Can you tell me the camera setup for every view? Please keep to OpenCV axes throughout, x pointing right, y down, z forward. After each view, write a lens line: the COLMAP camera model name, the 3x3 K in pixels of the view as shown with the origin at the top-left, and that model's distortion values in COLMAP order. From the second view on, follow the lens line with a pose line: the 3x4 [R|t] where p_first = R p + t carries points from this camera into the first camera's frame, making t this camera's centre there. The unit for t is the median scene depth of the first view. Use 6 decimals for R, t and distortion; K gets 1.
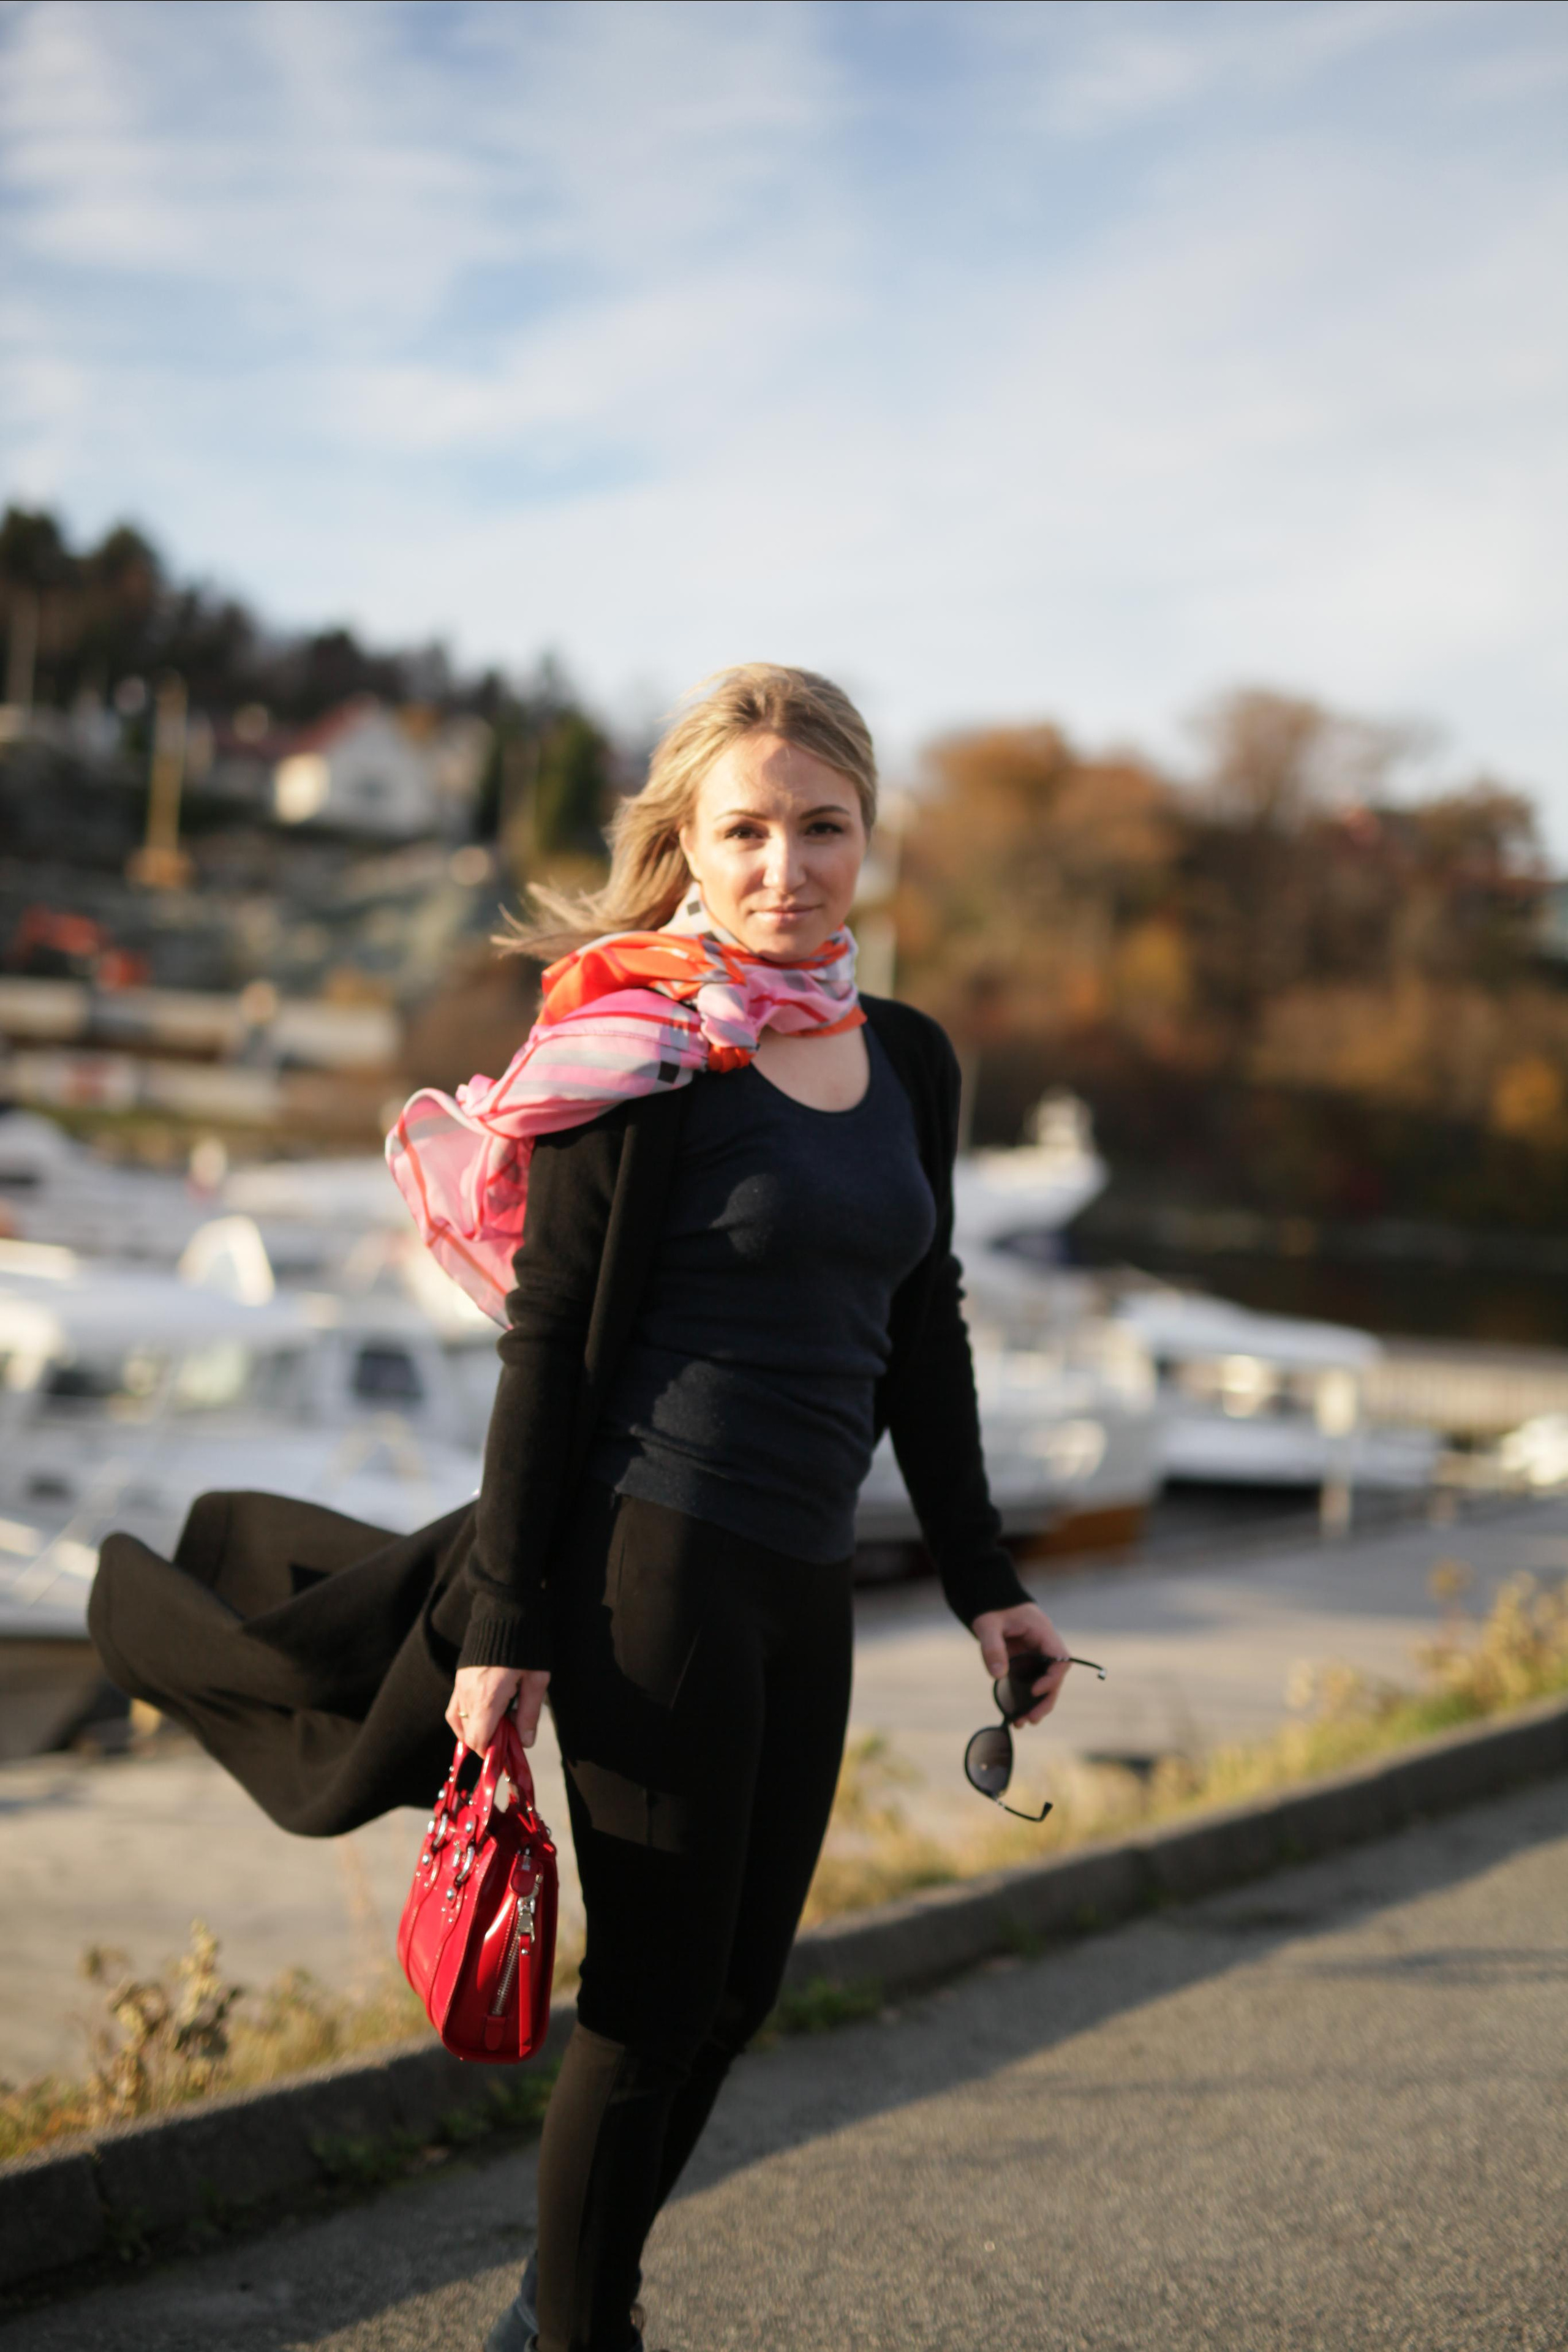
lens RADIAL K [[3357.4, 0, 784.0], [0, 3357.4, 1176.0], [0, 0, 1]] dist [0.028001, -0.038142]
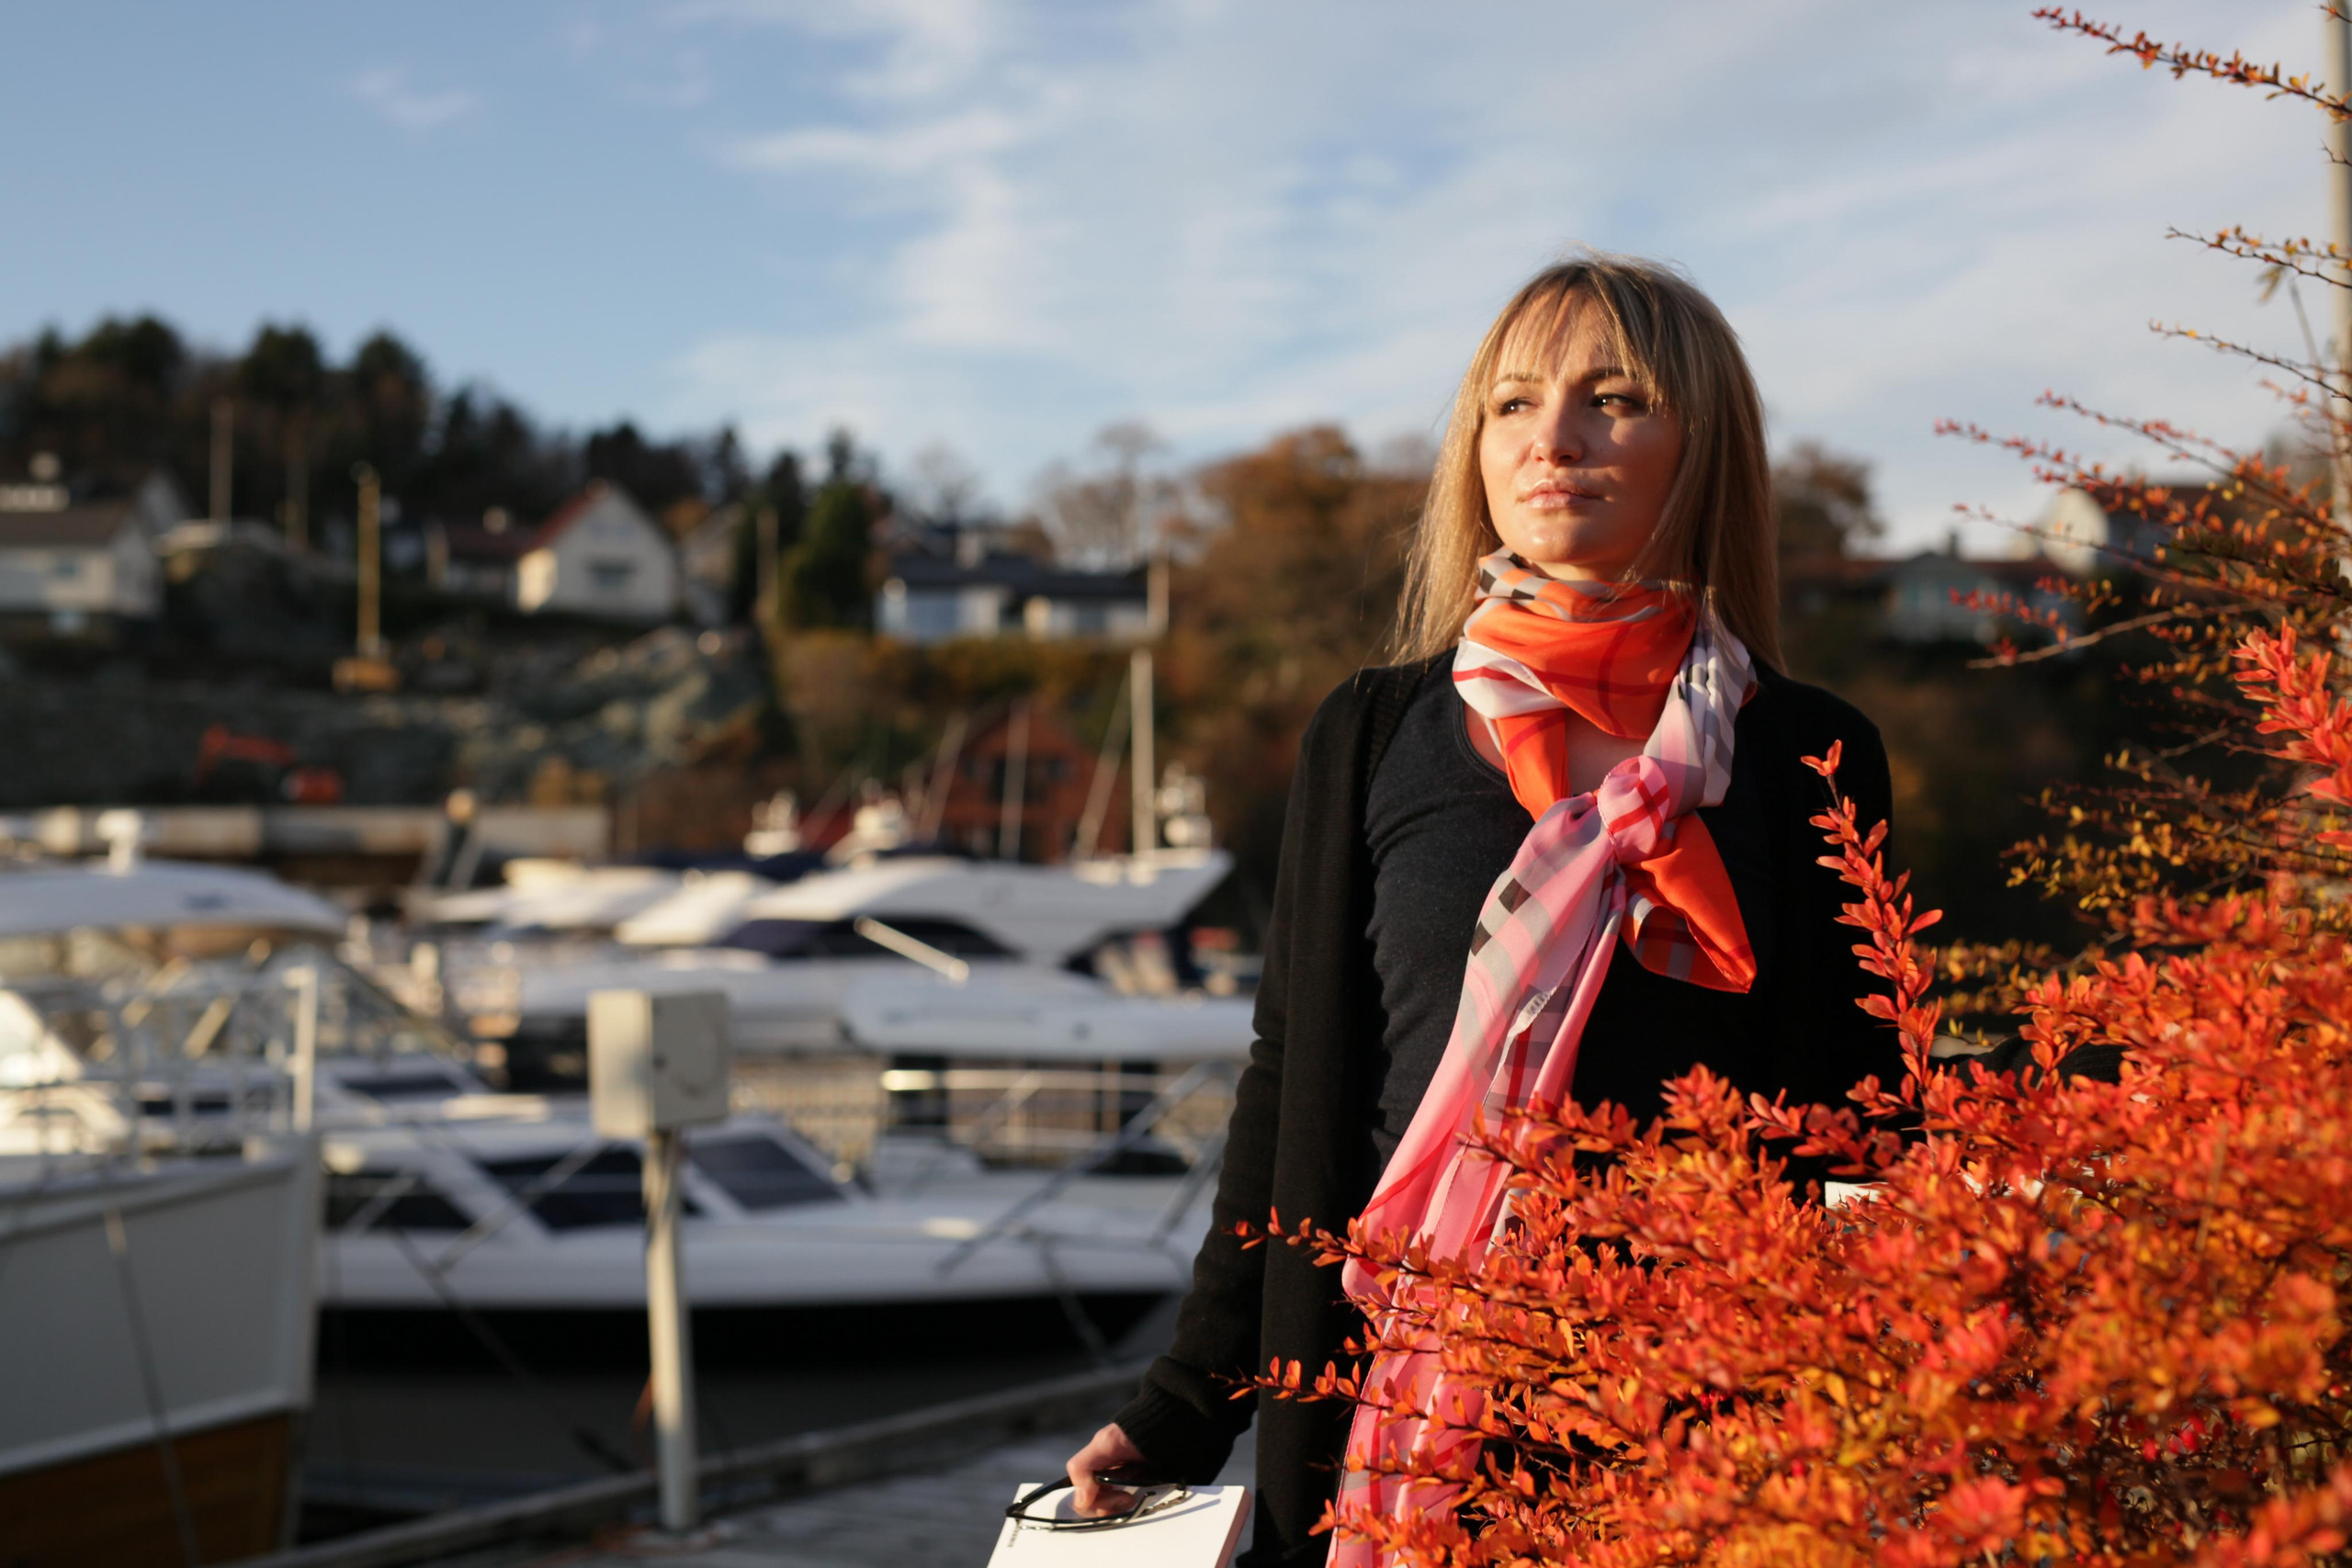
lens RADIAL K [[3266.5, 0, 1184.2], [0, 3266.5, 764.5], [0, 0, 1]] dist [-0.027587, 0.028813]
pose [[0.996508, -0.083408, -0.003921, 0.042343], [0.082969, 0.994362, -0.066037, 0.011650], [0.009407, 0.065481, 0.997810, 0.143331]]
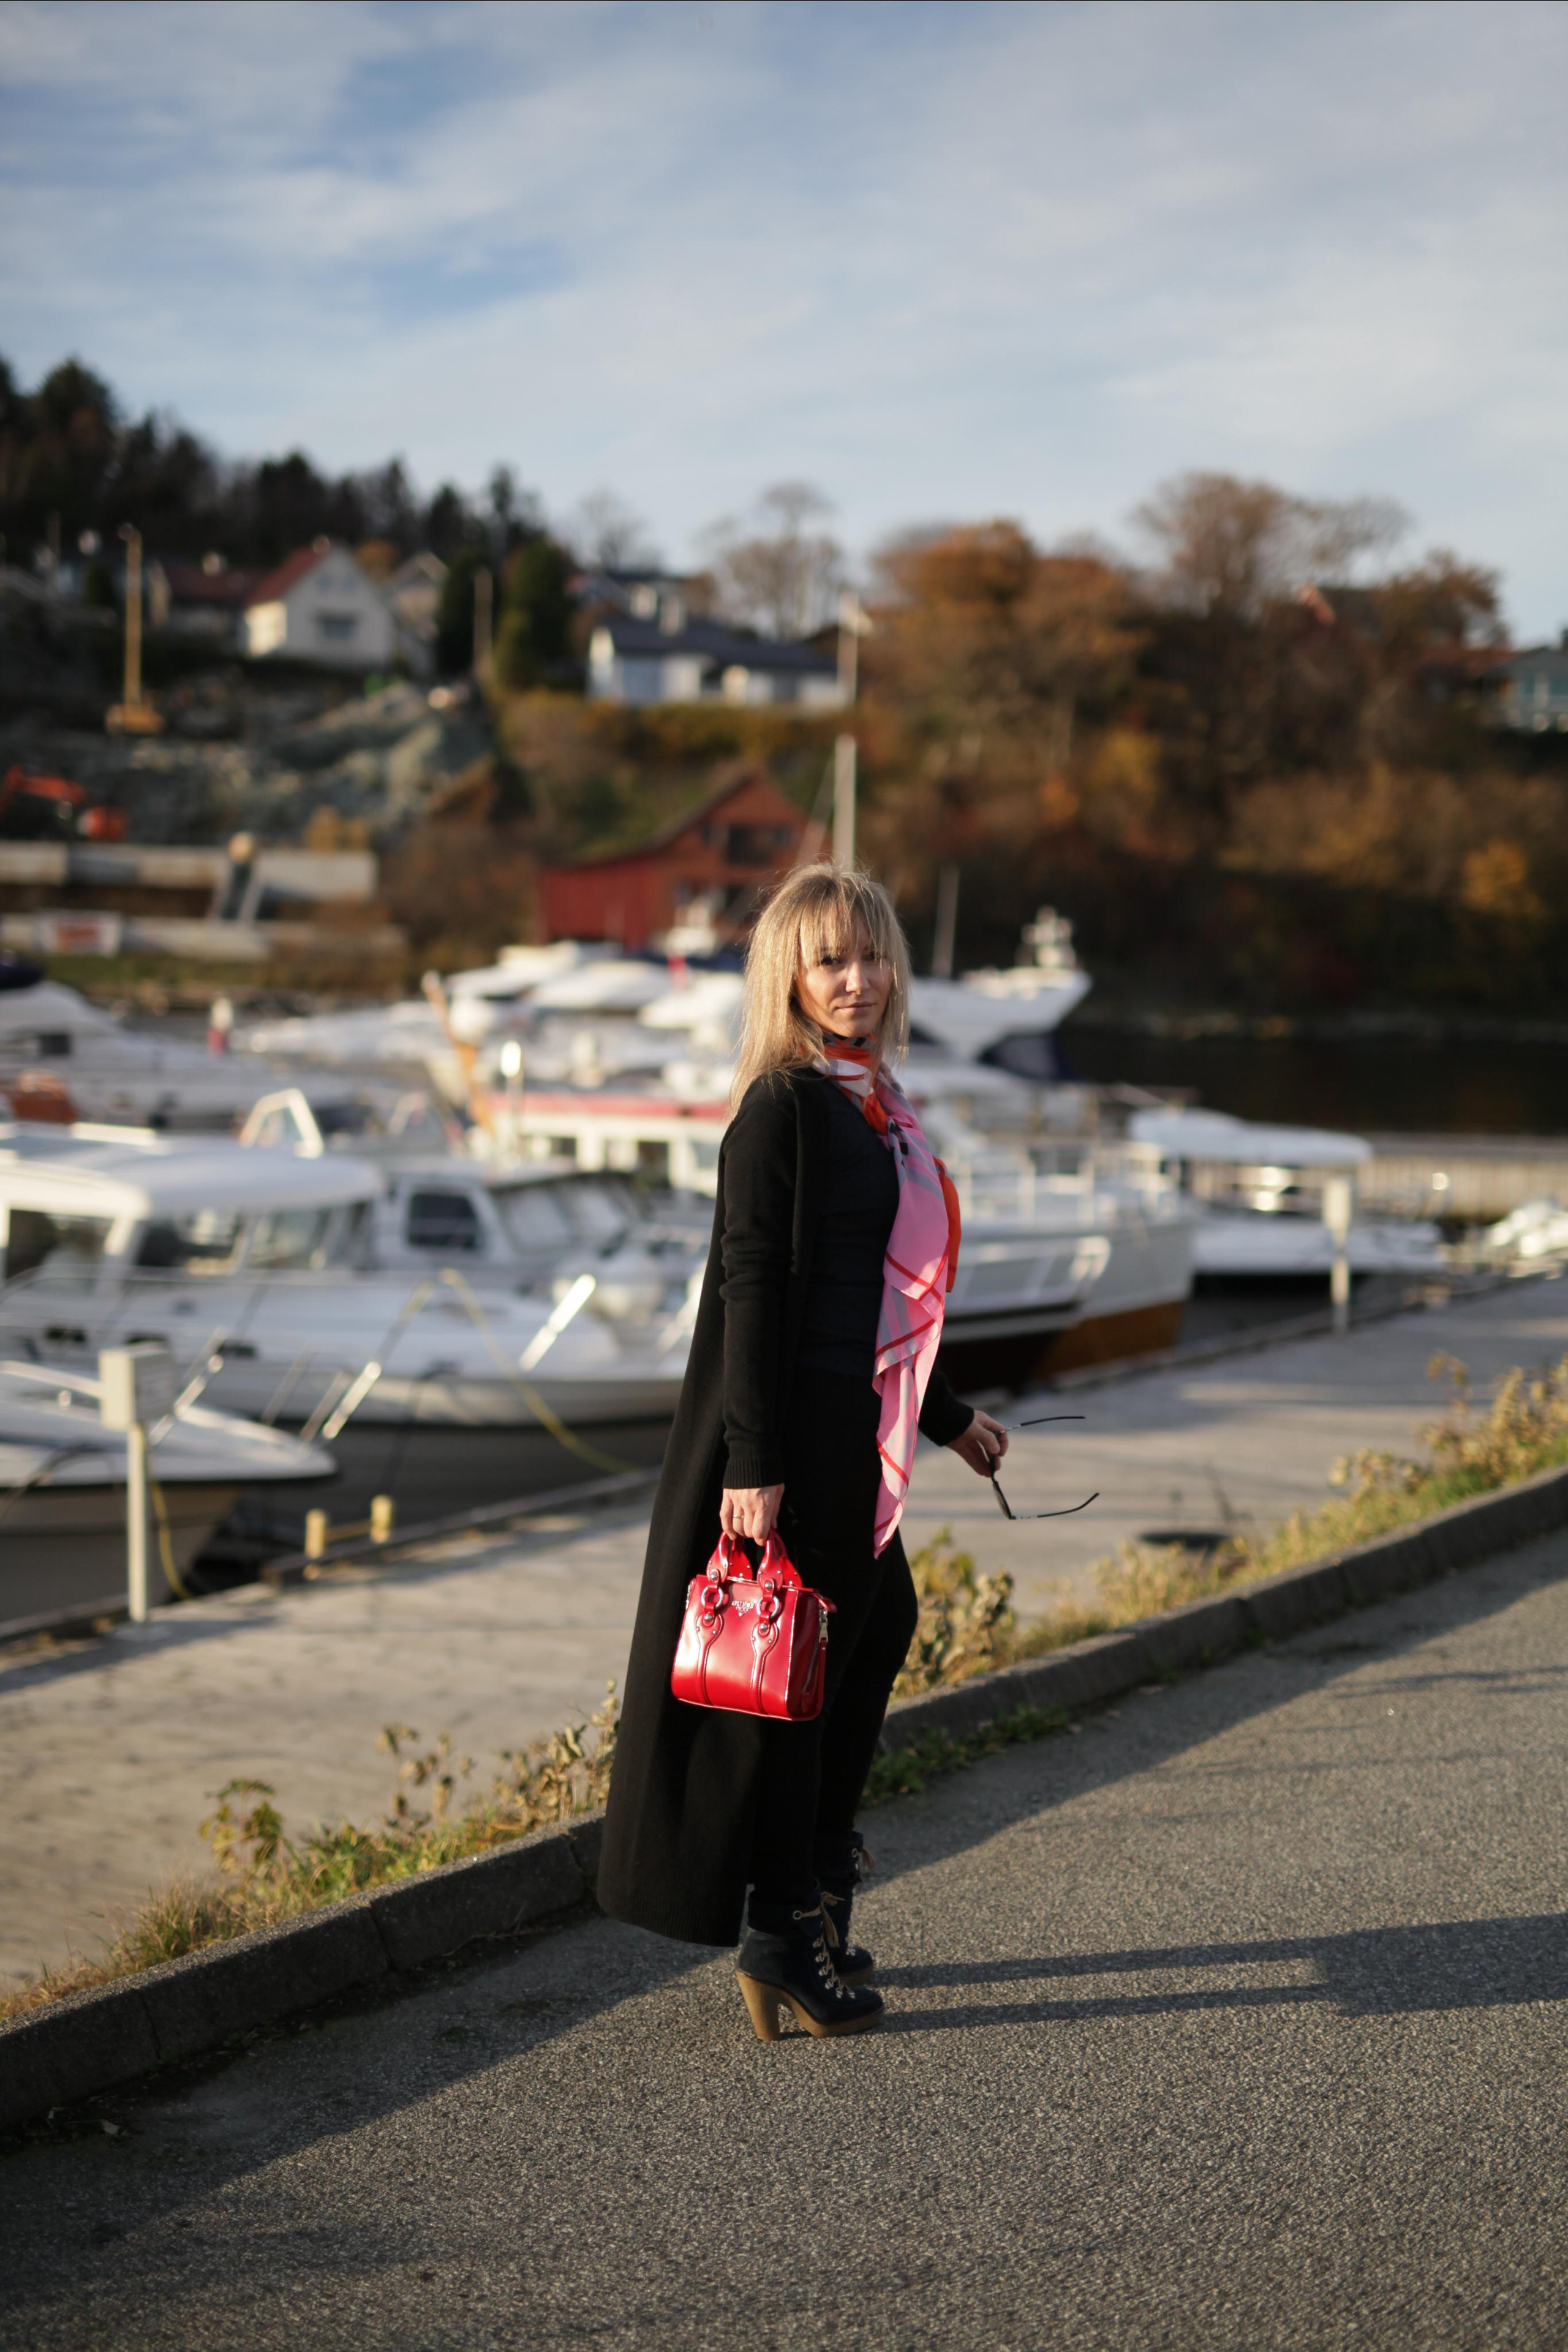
lens RADIAL K [[3348.3, 0, 784.0], [0, 3348.3, 1176.0], [0, 0, 1]] dist [0.029093, -0.005360]
pose [[0.998694, -0.050842, 0.005042, -0.003484], [0.050470, 0.997074, 0.057420, -0.002350], [-0.007946, -0.057090, 0.998337, -0.014142]]
